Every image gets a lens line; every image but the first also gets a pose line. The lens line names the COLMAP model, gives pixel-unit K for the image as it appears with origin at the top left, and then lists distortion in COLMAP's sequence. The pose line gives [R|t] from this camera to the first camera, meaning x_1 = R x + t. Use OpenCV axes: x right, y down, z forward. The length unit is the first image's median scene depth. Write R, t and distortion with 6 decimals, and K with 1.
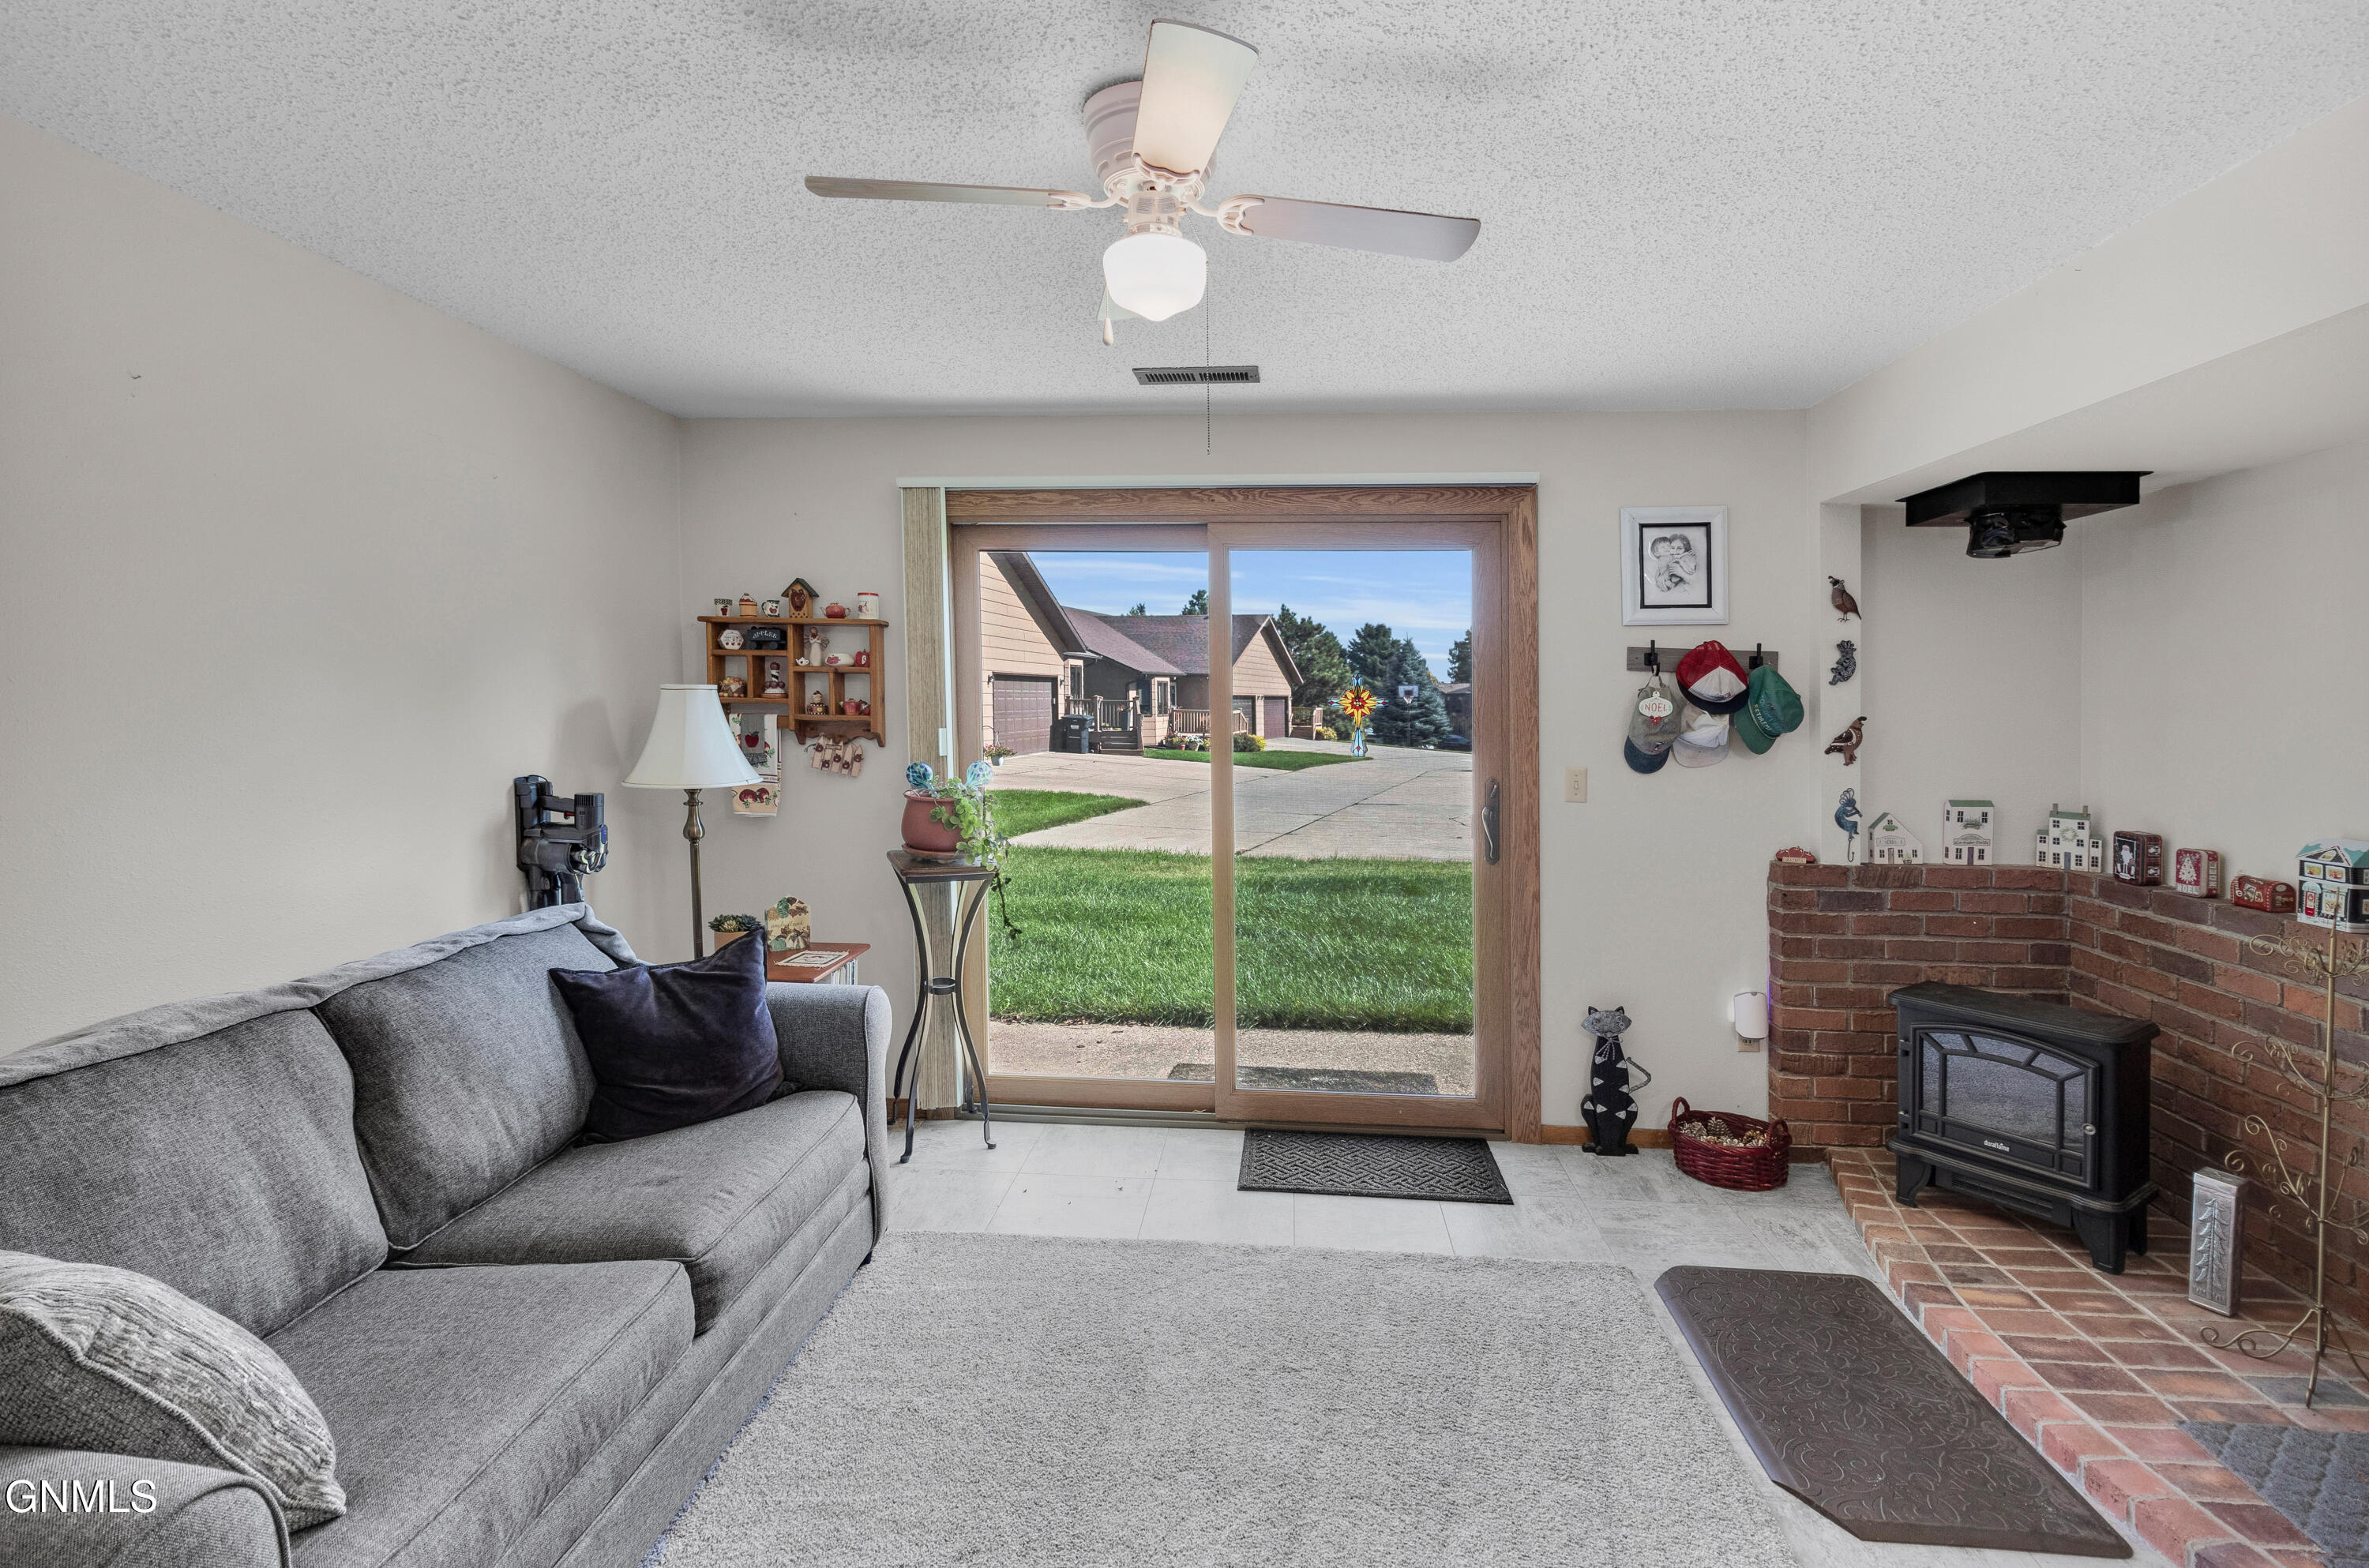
lens RADIAL K [[1151.8, 0, 1218.7], [0, 1151.8, 744.9], [0, 0, 1]] dist [0.022997, 0.000791]
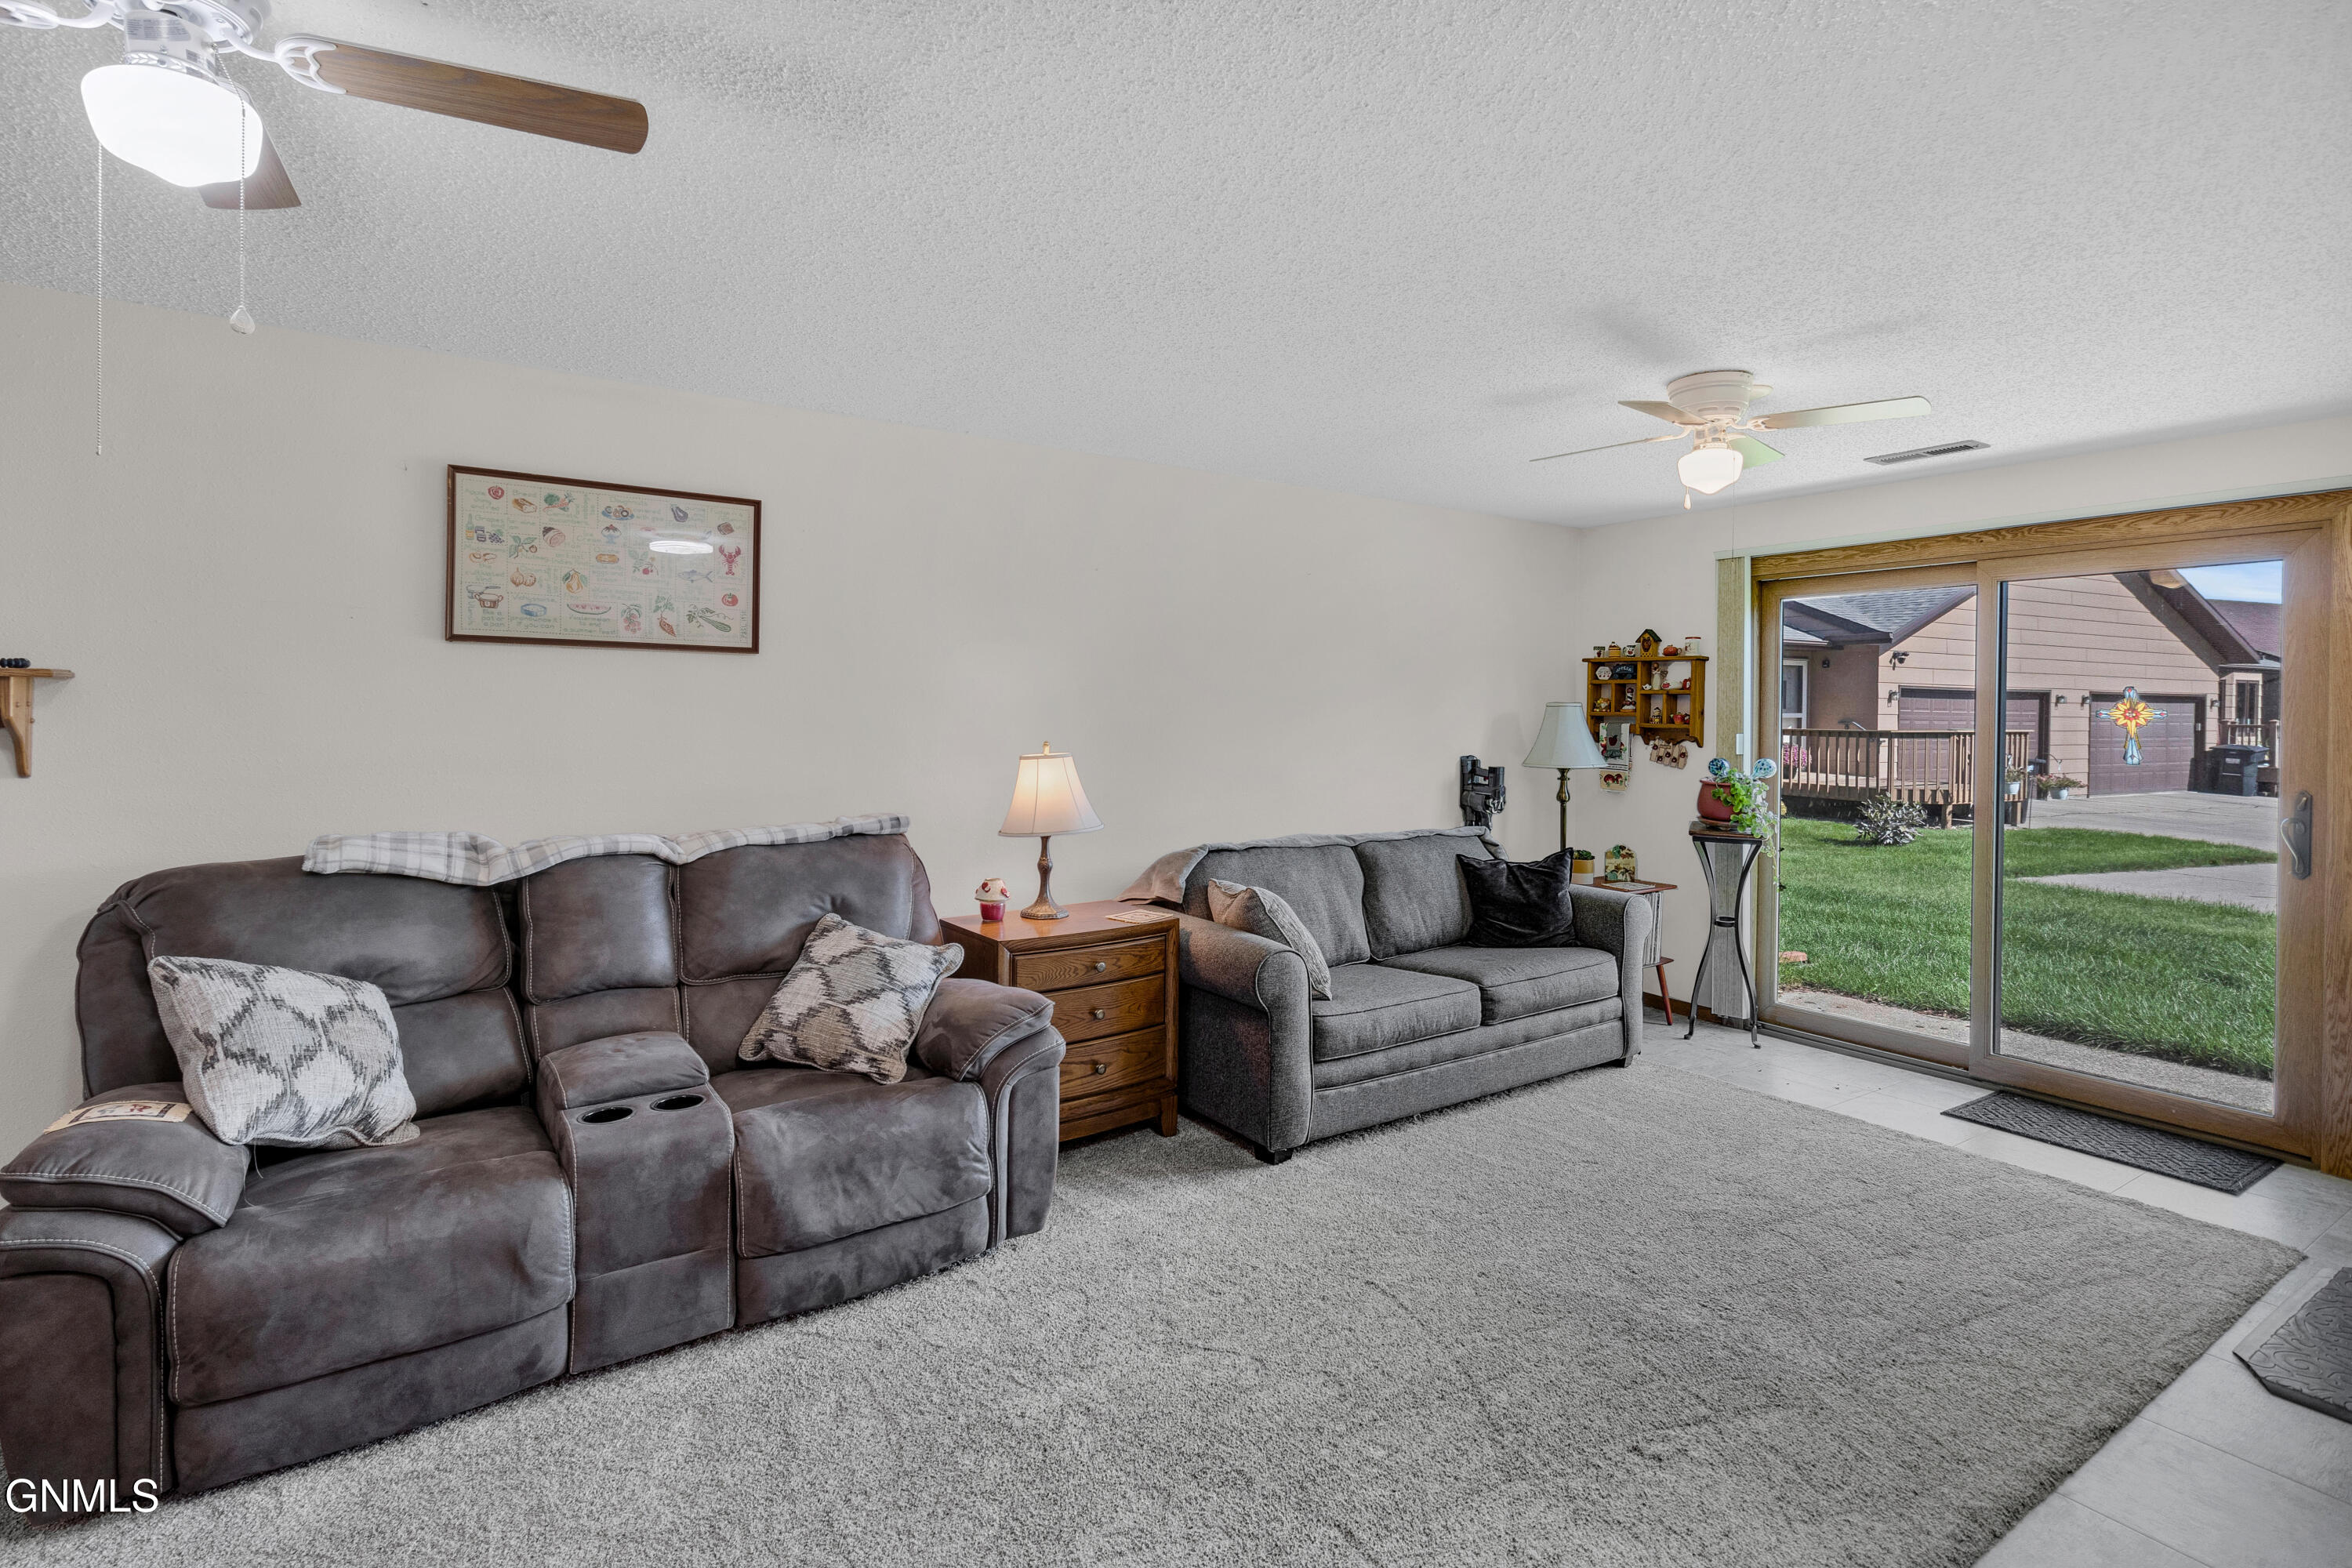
lens RADIAL K [[1143.1, 0, 1150.5], [0, 1143.1, 756.7], [0, 0, 1]] dist [-0.004974, 0.003637]
pose [[0.598840, 0.027525, -0.800396, 0.433649], [-0.037240, 0.999285, 0.006502, 0.029925], [0.800002, 0.025913, 0.599437, -0.366521]]
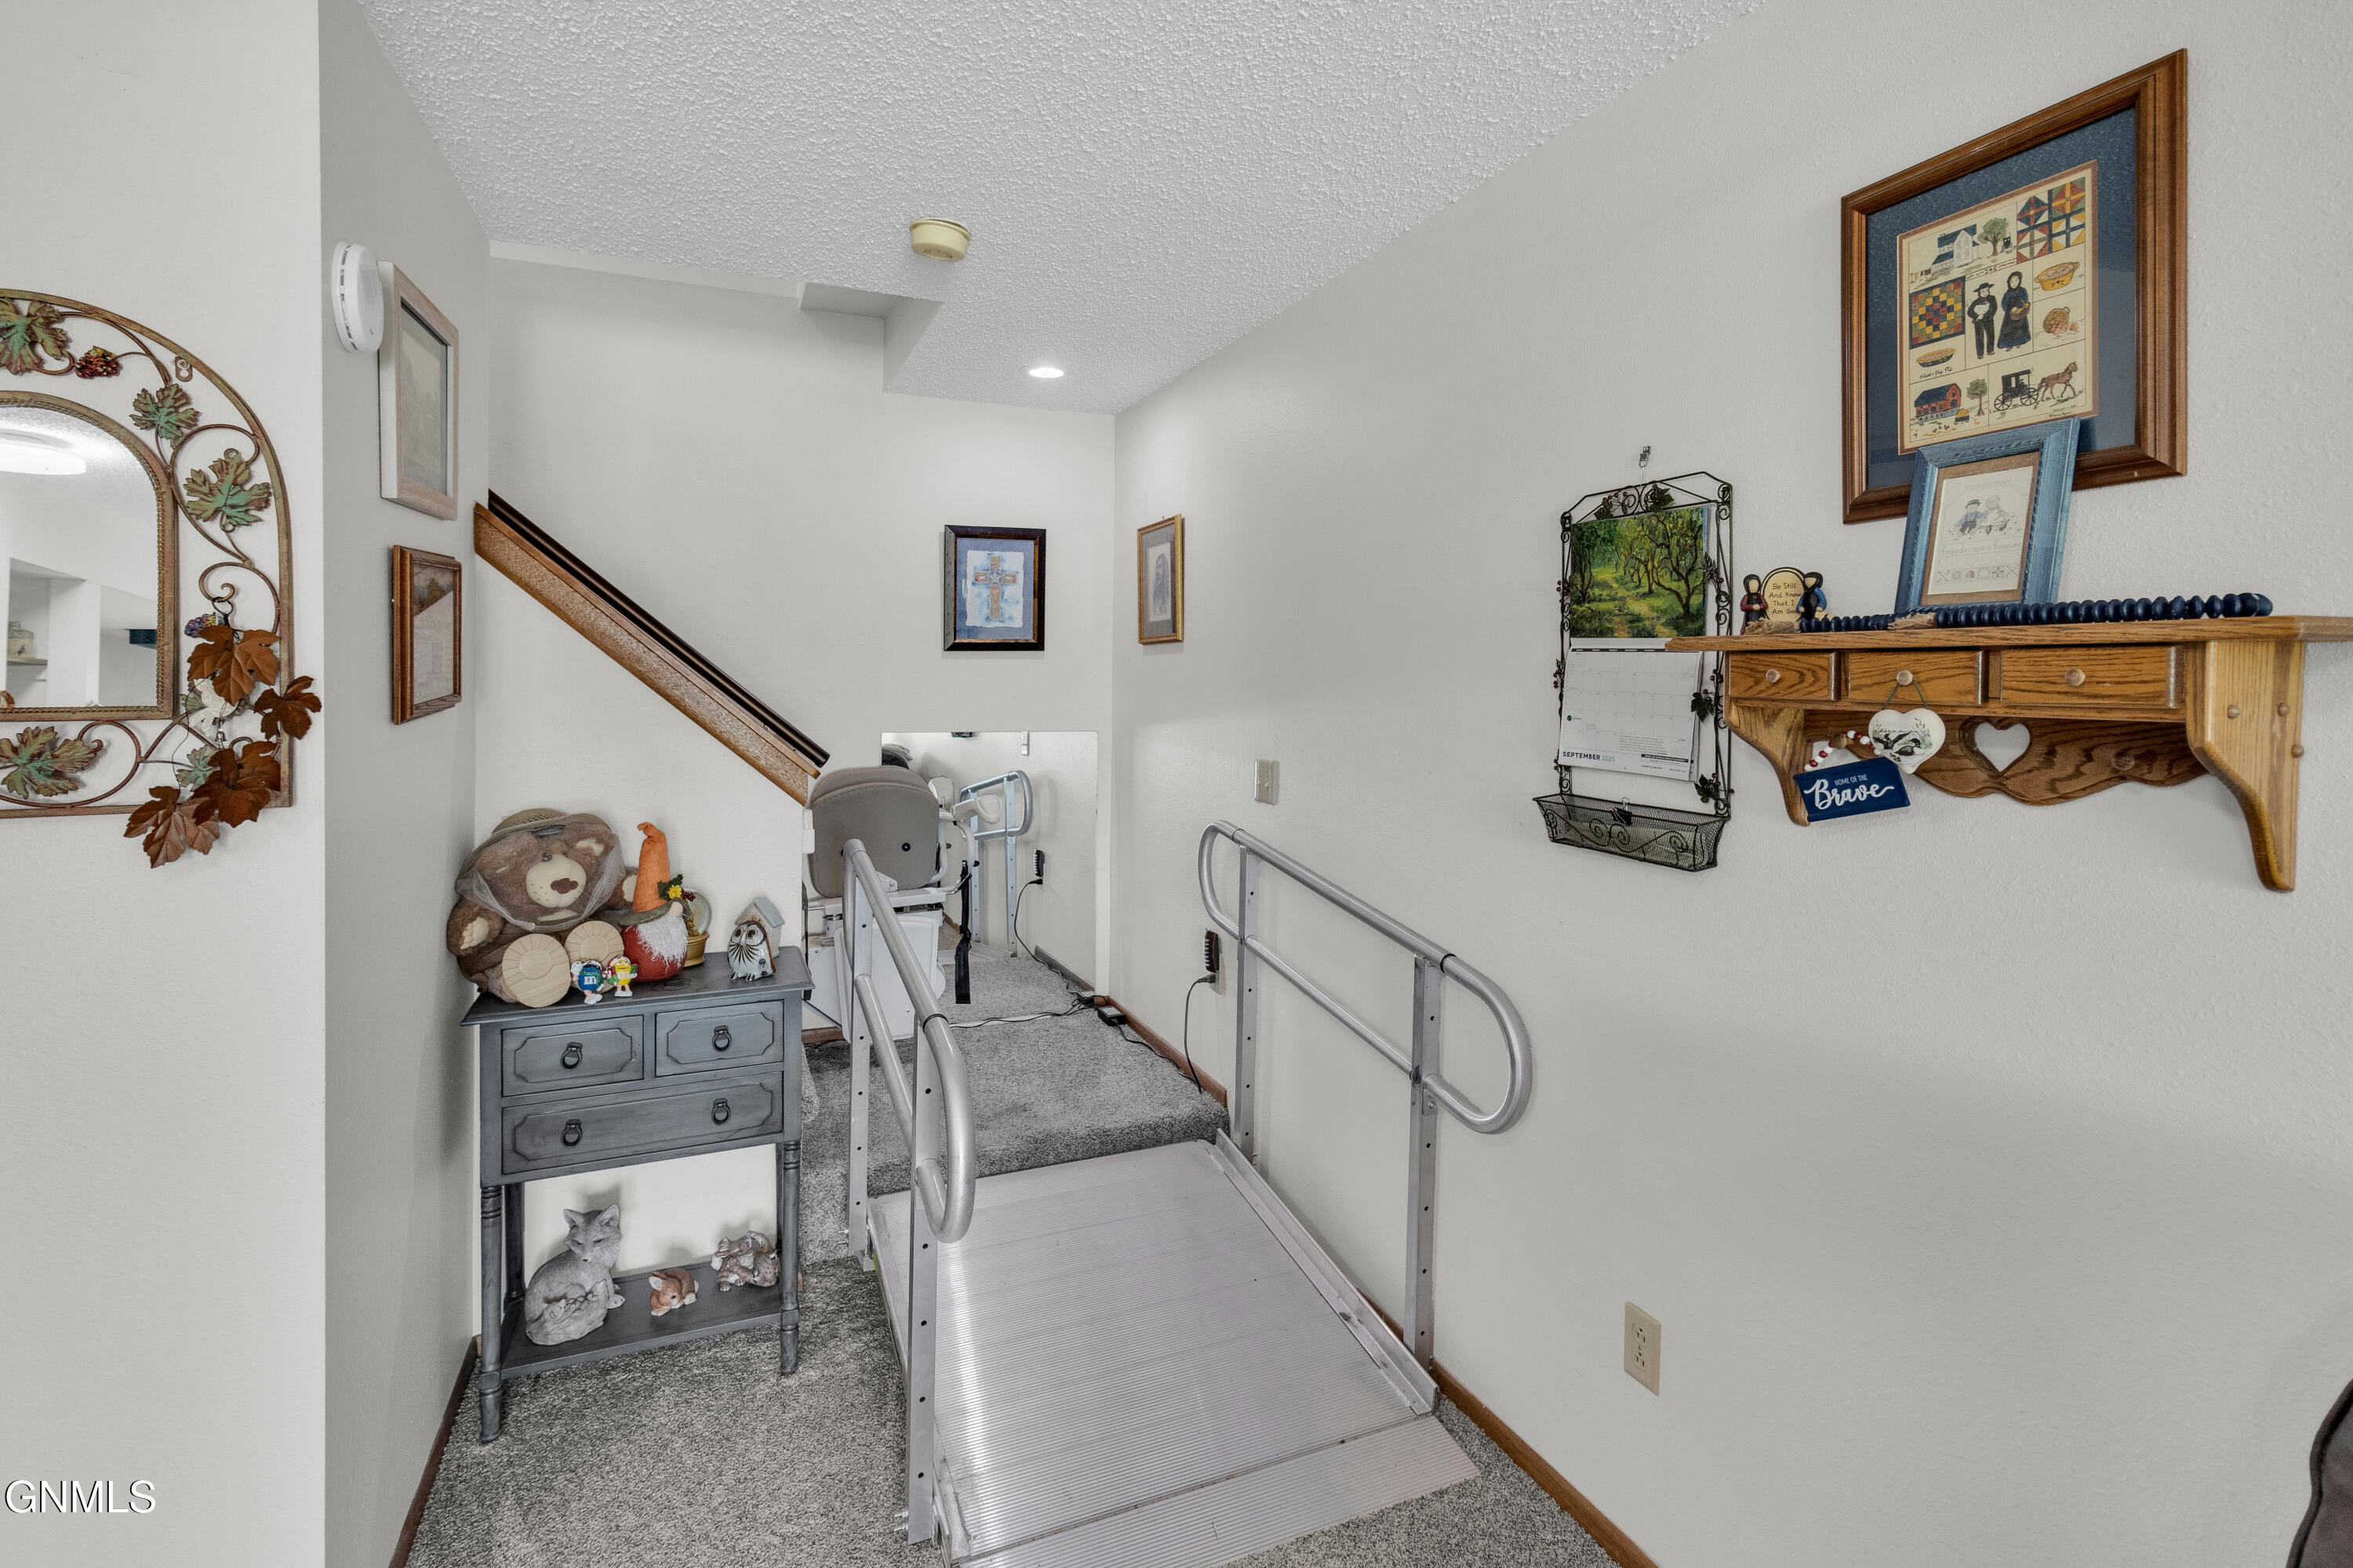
lens RADIAL K [[1143.6, 0, 1193.2], [0, 1143.6, 697.3], [0, 0, 1]] dist [-0.004974, 0.003637]
pose [[-0.893955, -0.000026, -0.448156, -0.206366], [-0.025238, 0.998416, 0.050286, 0.017460], [0.447445, 0.056264, -0.892540, -0.370816]]
